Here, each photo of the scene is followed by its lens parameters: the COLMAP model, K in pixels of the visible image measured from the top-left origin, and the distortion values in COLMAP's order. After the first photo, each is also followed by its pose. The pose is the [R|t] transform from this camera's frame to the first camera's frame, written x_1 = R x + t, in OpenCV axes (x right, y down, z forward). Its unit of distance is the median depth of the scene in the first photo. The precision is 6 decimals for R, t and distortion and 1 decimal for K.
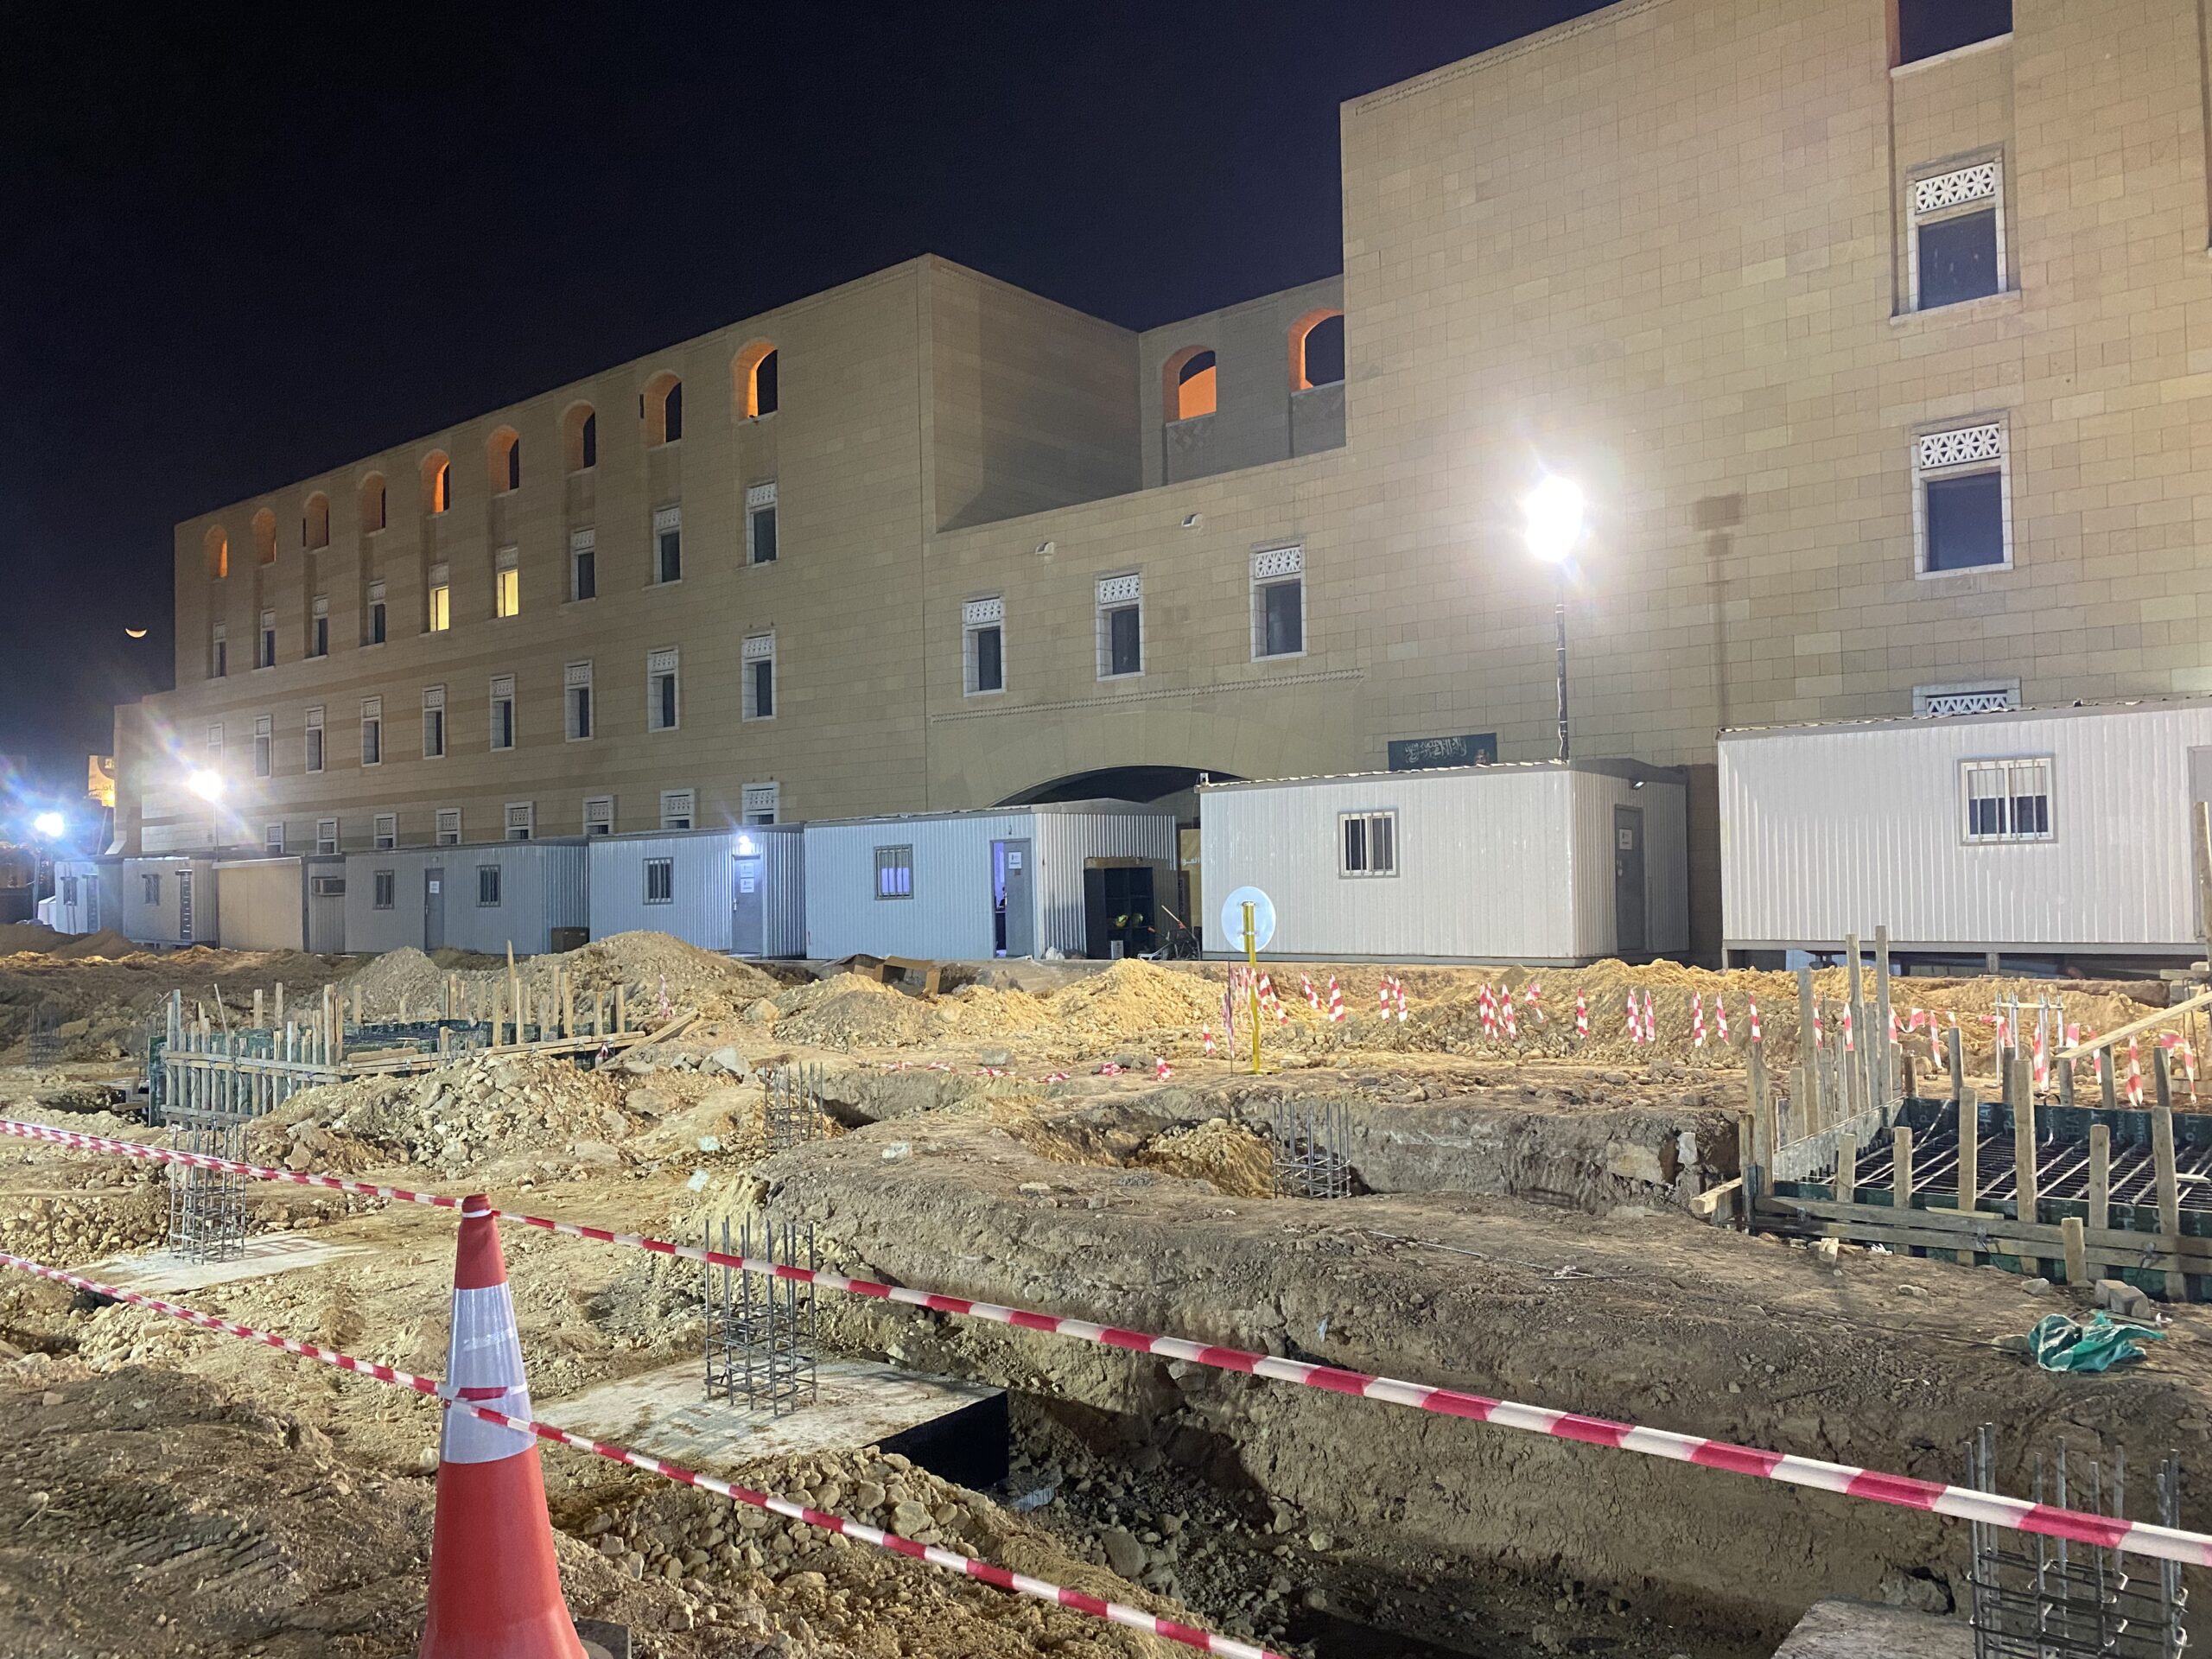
lens RADIAL K [[1665.3, 0, 1110.2], [0, 1665.3, 831.2], [0, 0, 1]] dist [0.033392, -0.034049]
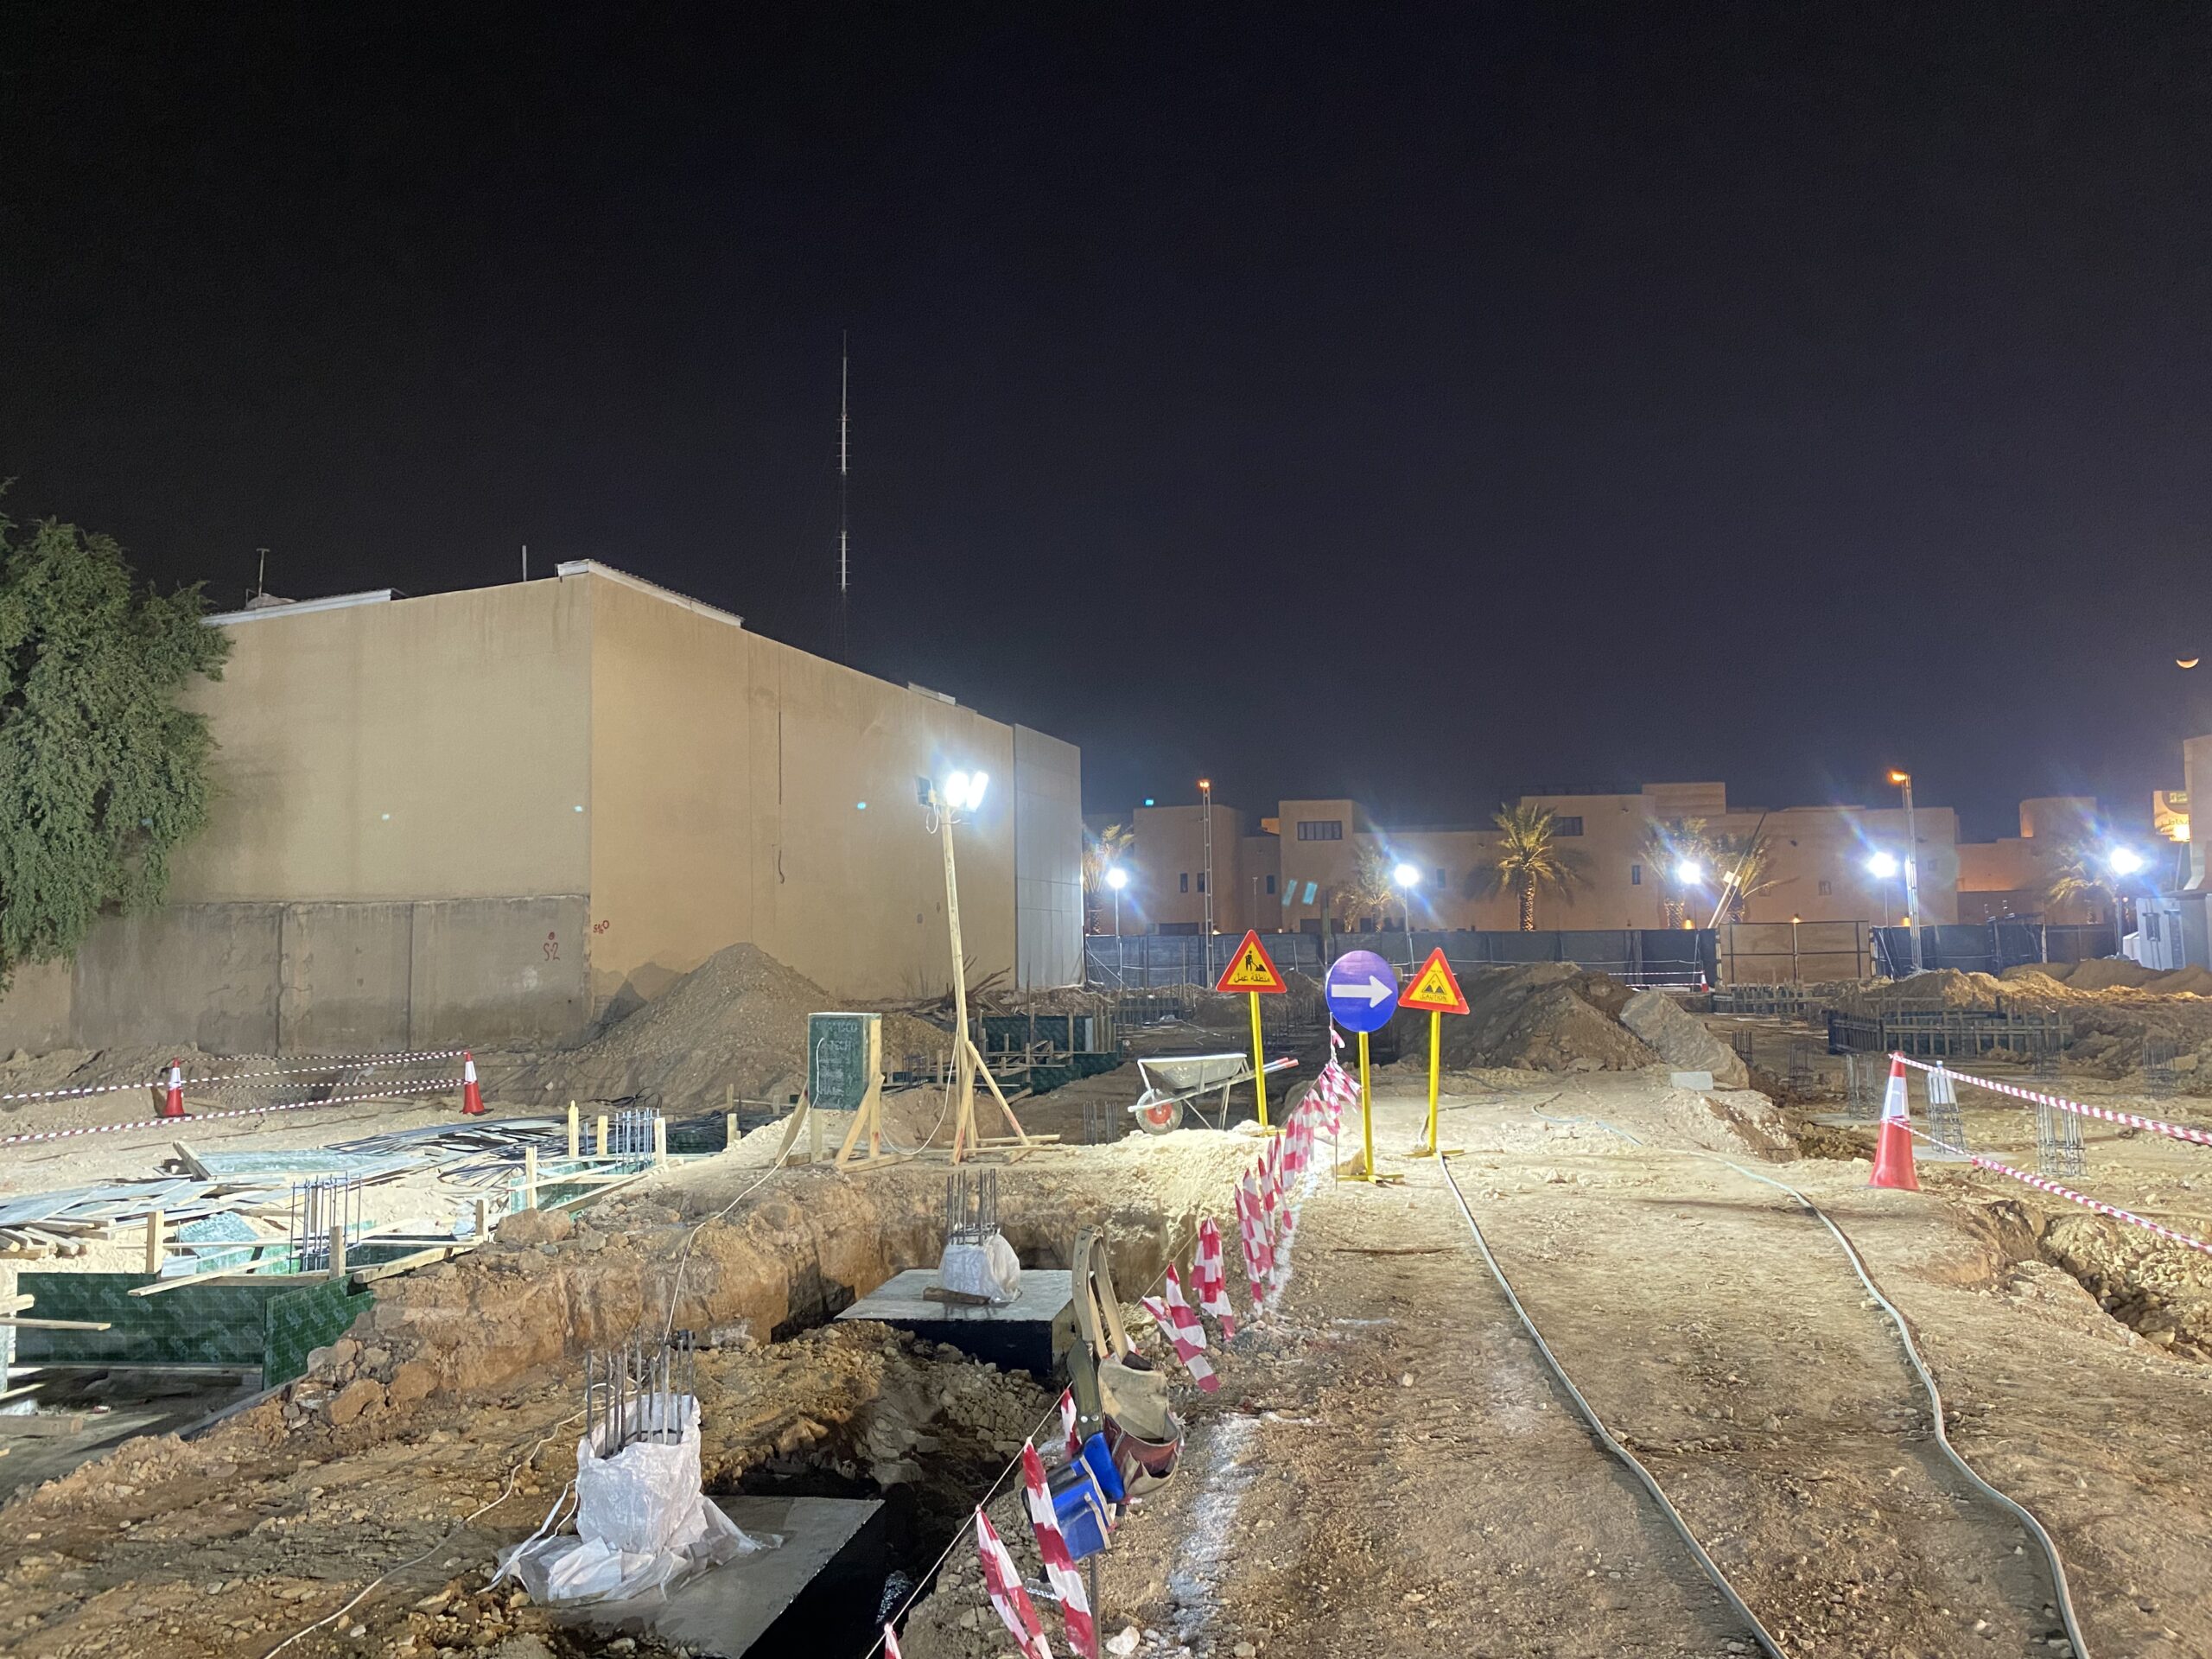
lens RADIAL K [[1665.3, 0, 1116.4], [0, 1665.3, 826.0], [0, 0, 1]] dist [0.033392, -0.034049]
pose [[0.453775, -0.059067, -0.889157, -0.001032], [0.037534, 0.998182, -0.047154, -0.000977], [0.890325, -0.011976, 0.455167, -0.021879]]
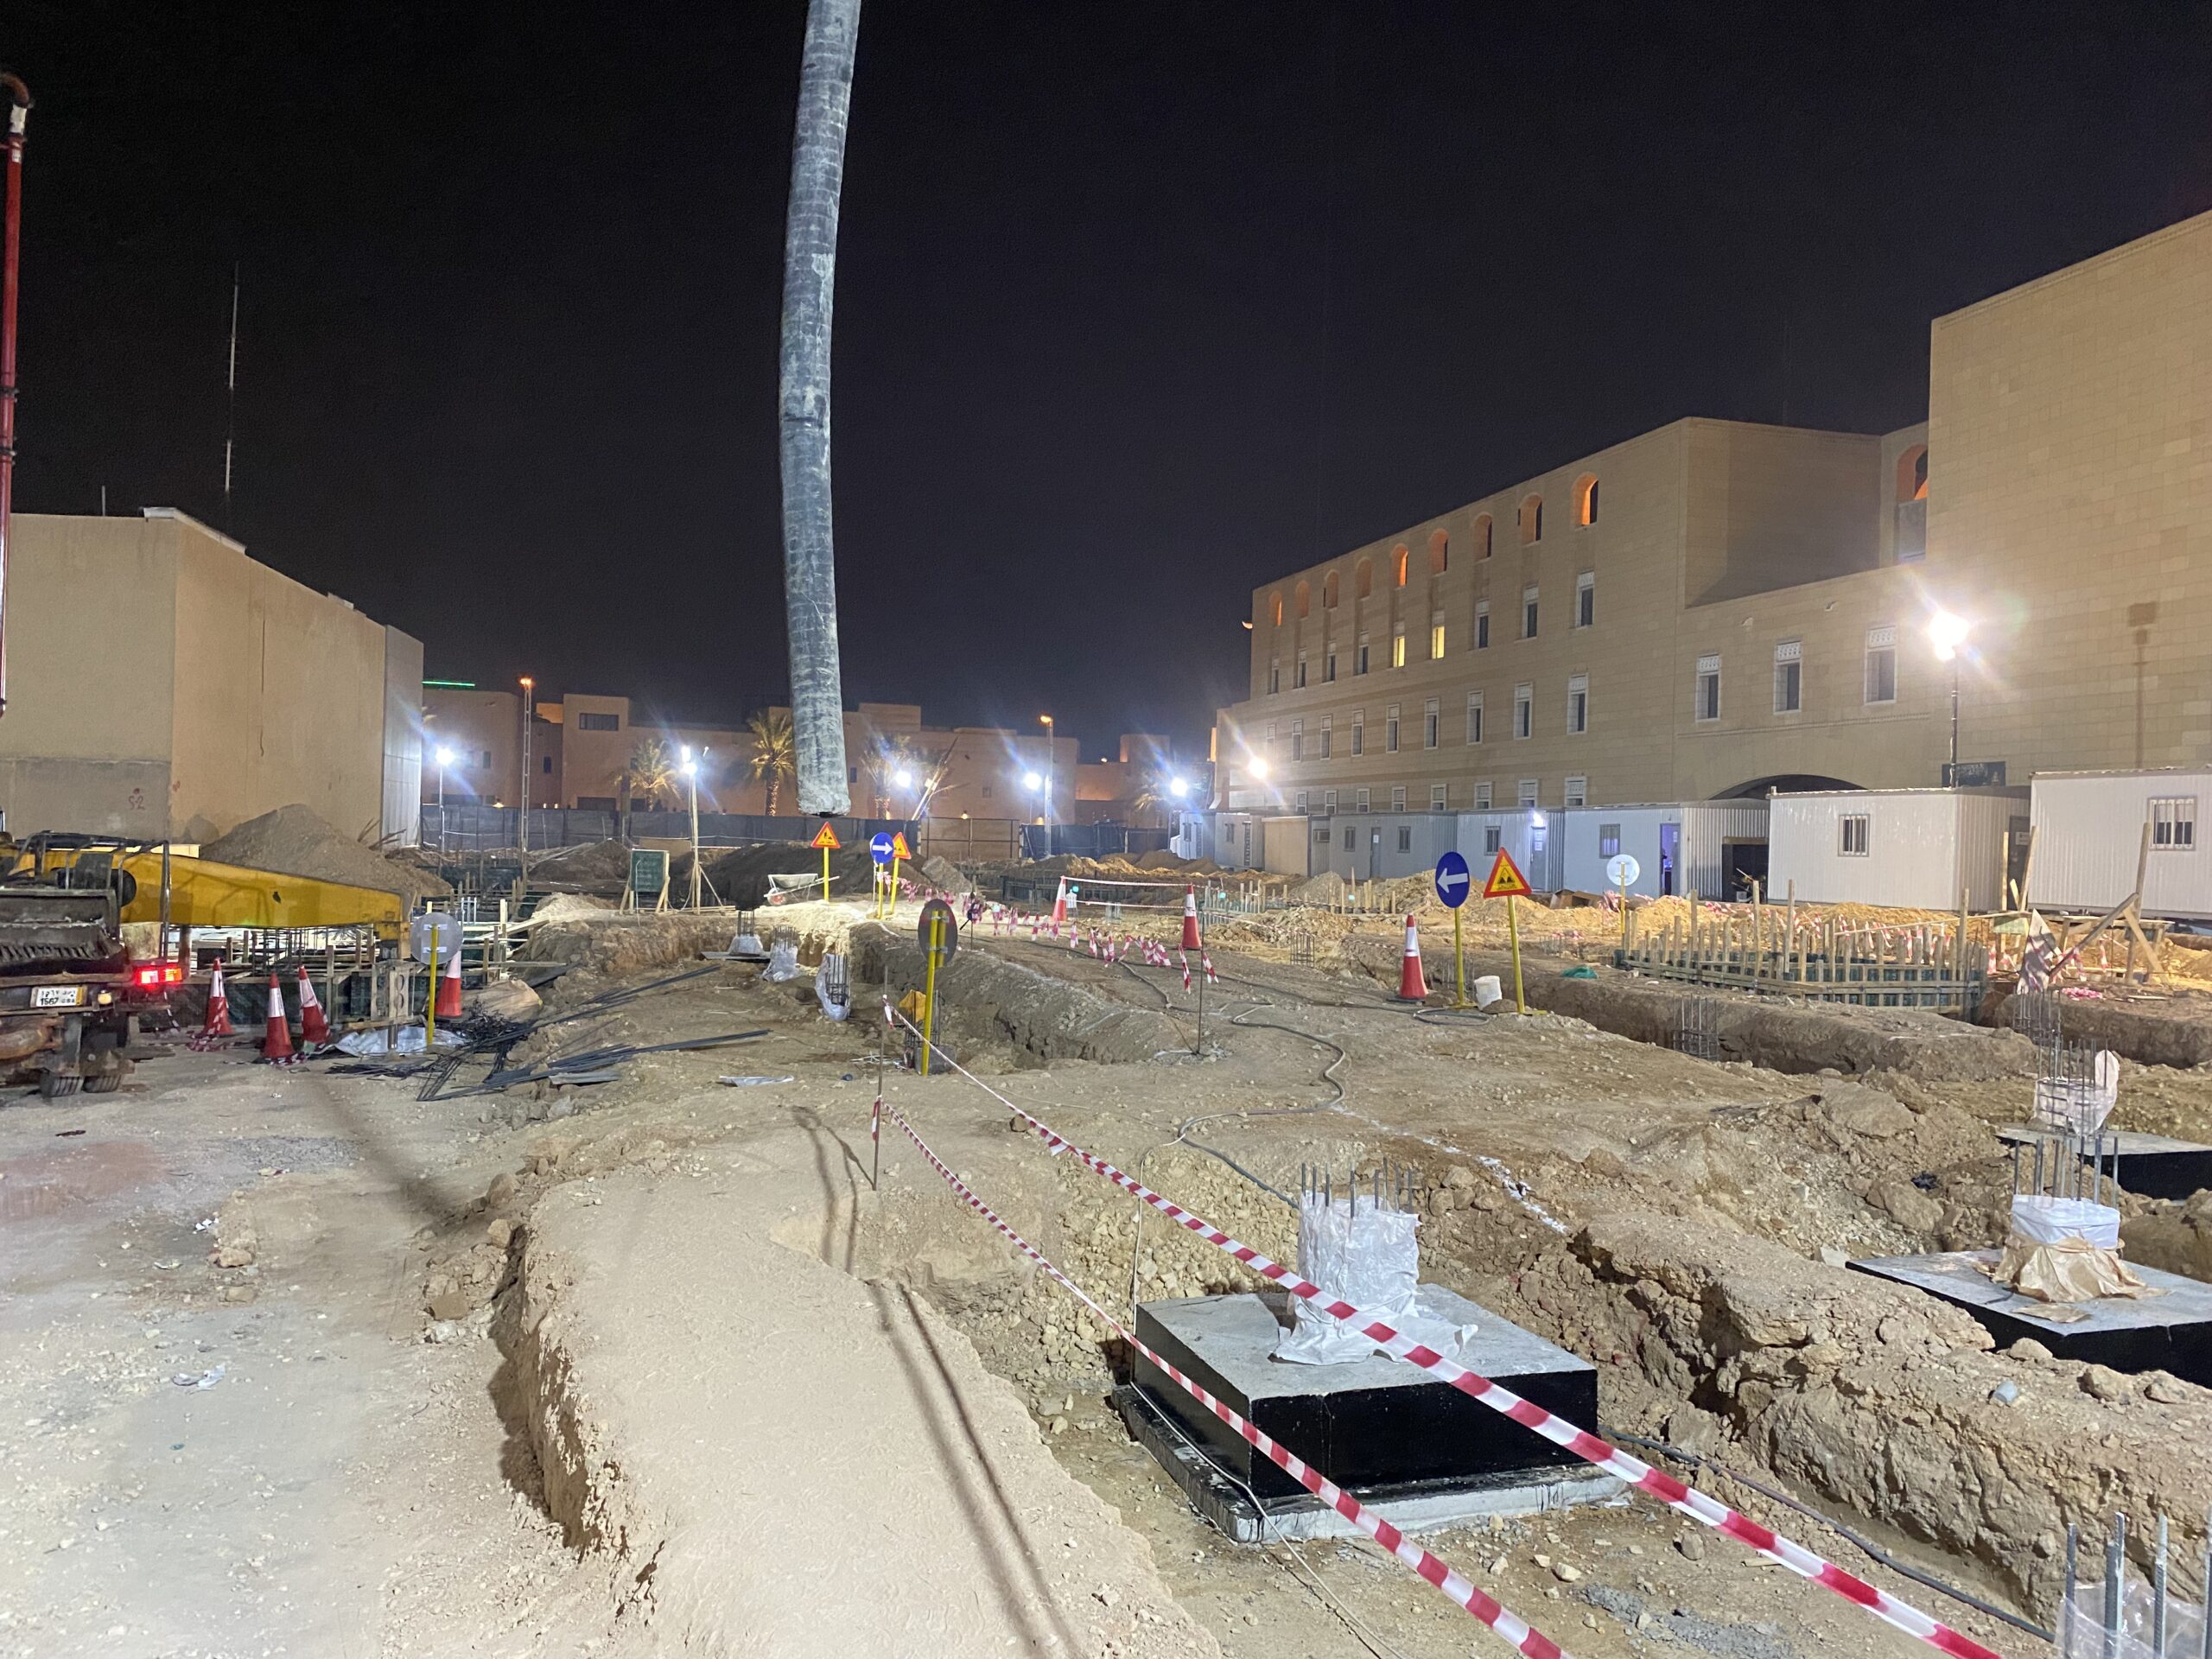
lens RADIAL K [[1665.3, 0, 1109.9], [0, 1665.3, 828.5], [0, 0, 1]] dist [0.033392, -0.034049]
pose [[0.818371, 0.035161, -0.573614, 0.308311], [-0.021146, 0.999293, 0.031086, -0.021008], [0.574301, -0.013310, 0.818536, -0.455616]]
